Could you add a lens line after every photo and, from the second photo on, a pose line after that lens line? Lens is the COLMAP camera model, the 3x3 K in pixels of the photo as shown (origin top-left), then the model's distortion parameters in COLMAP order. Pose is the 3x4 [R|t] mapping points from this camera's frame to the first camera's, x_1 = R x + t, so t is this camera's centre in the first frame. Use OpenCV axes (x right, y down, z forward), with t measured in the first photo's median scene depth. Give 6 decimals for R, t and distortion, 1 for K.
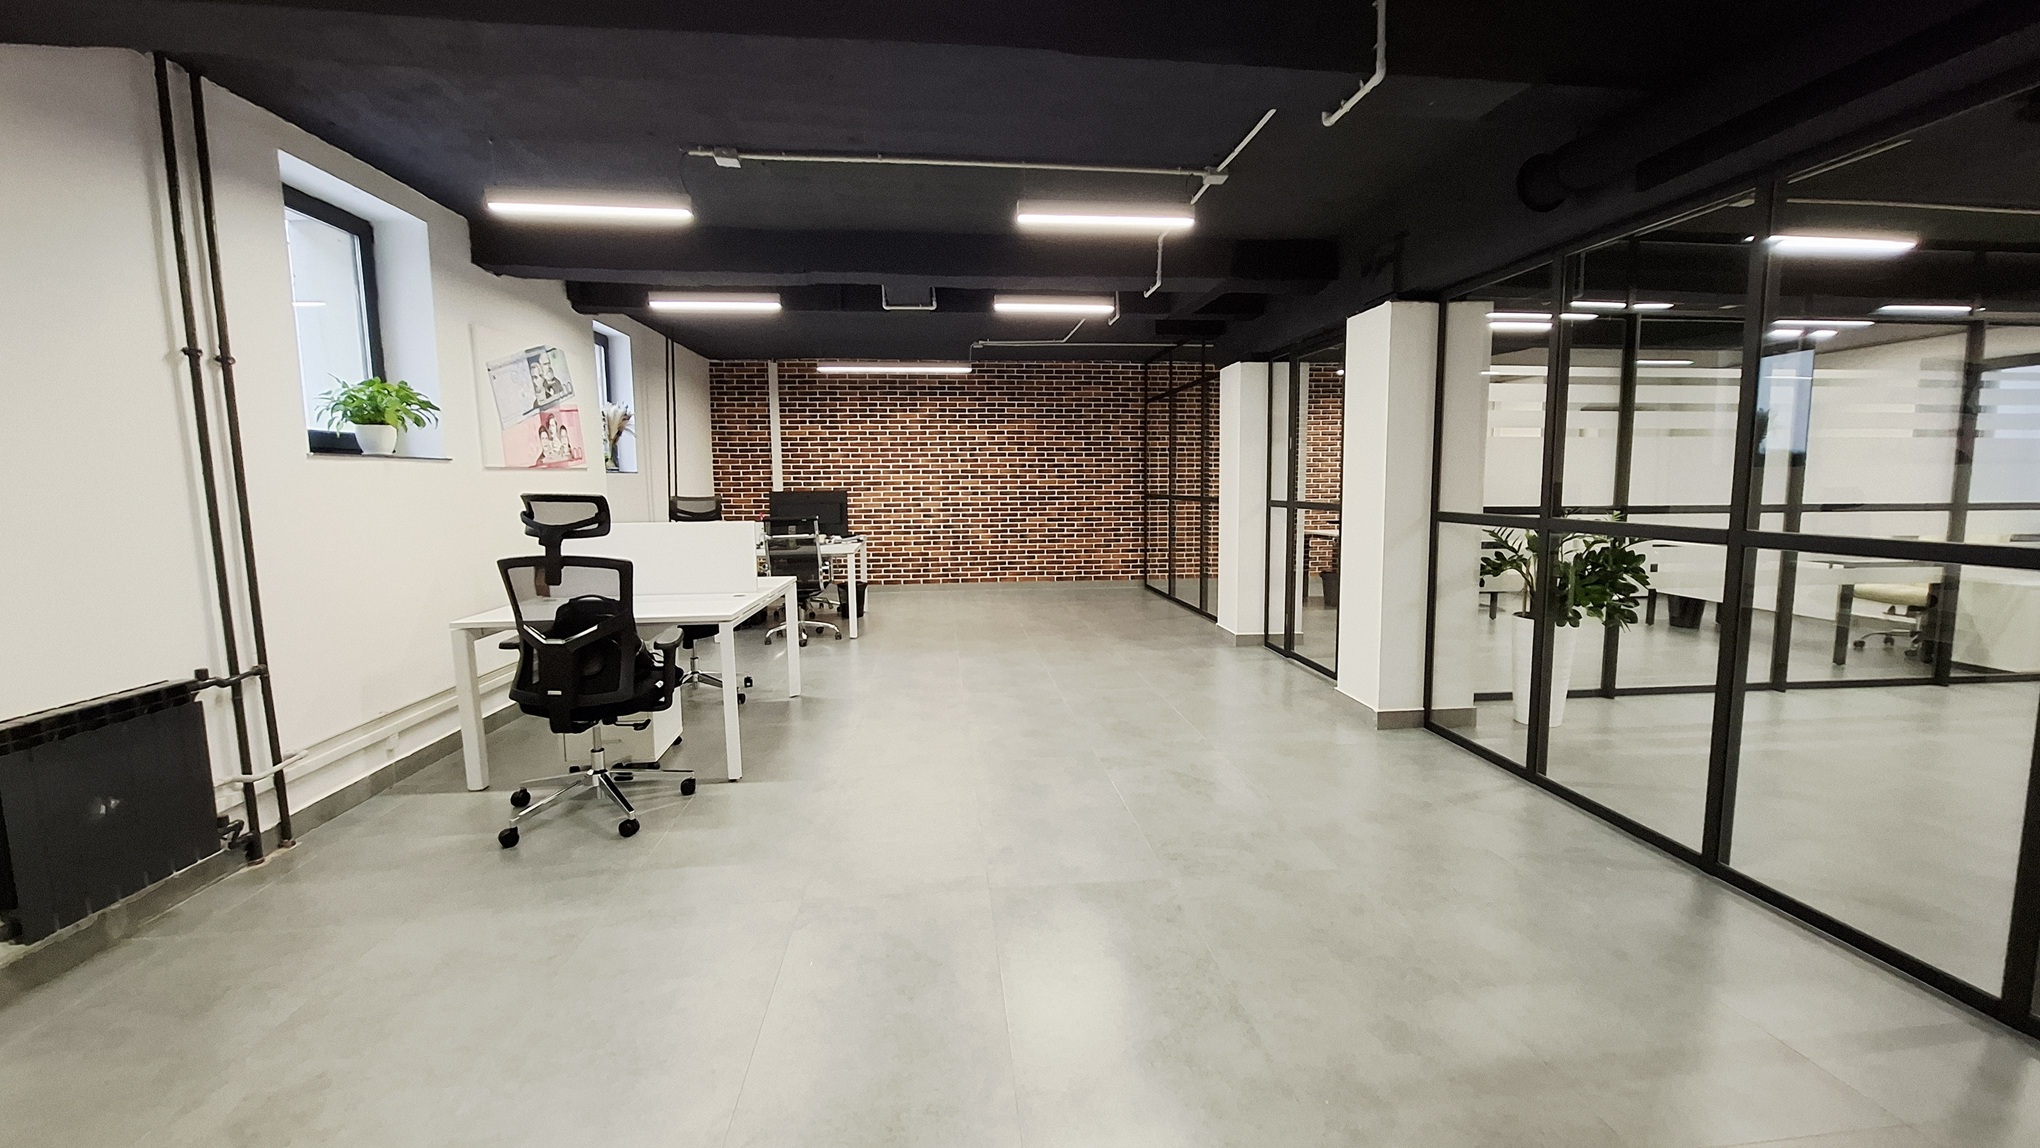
lens RADIAL K [[772.9, 0, 1010.2], [0, 772.9, 567.8], [0, 0, 1]] dist [-0.005574, 0.000388]
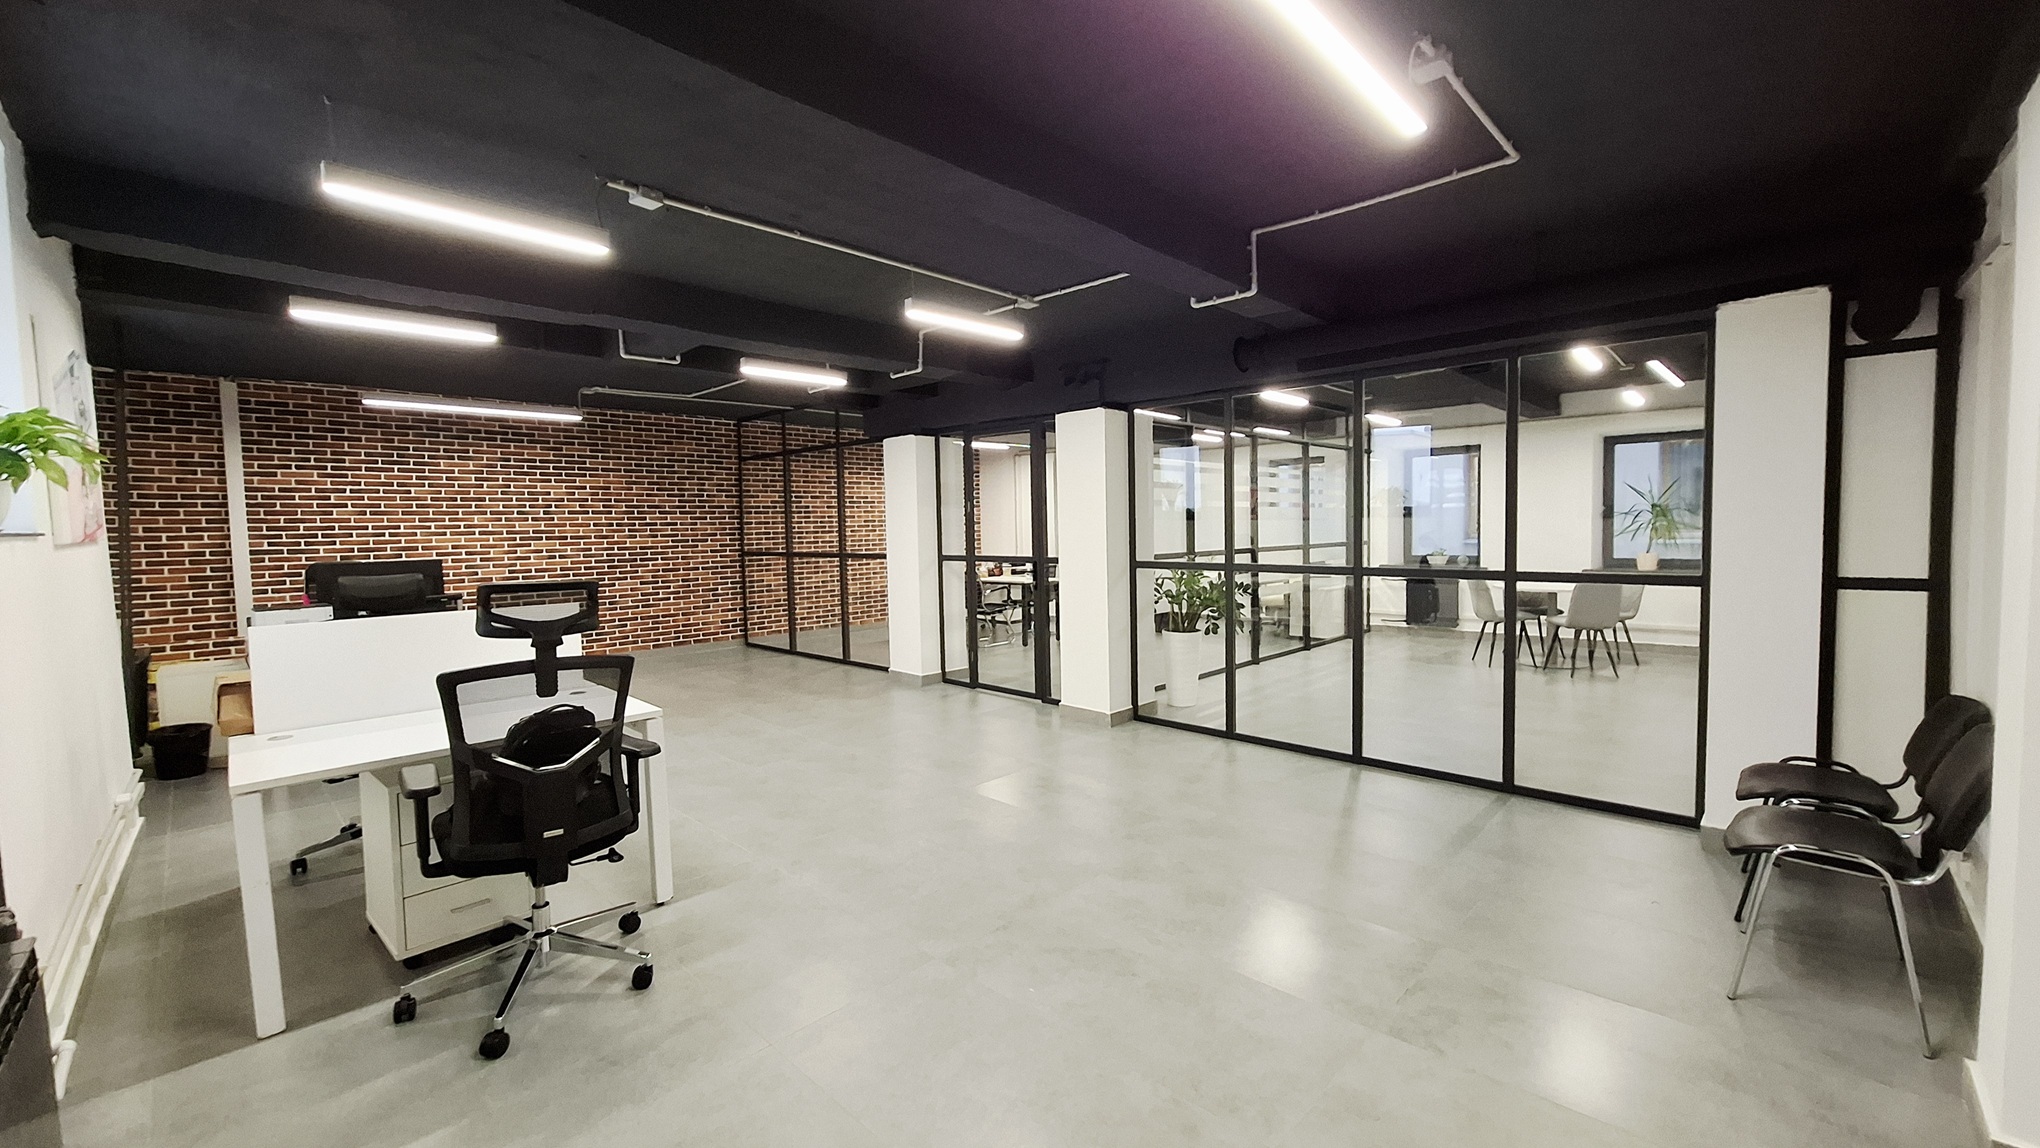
lens RADIAL K [[772.9, 0, 1010.2], [0, 772.9, 571.6], [0, 0, 1]] dist [-0.005574, 0.000388]
pose [[0.783834, -0.045444, 0.619306, -0.363479], [0.083668, 0.995953, -0.032814, -0.019898], [-0.615308, 0.077537, 0.784464, 0.039509]]
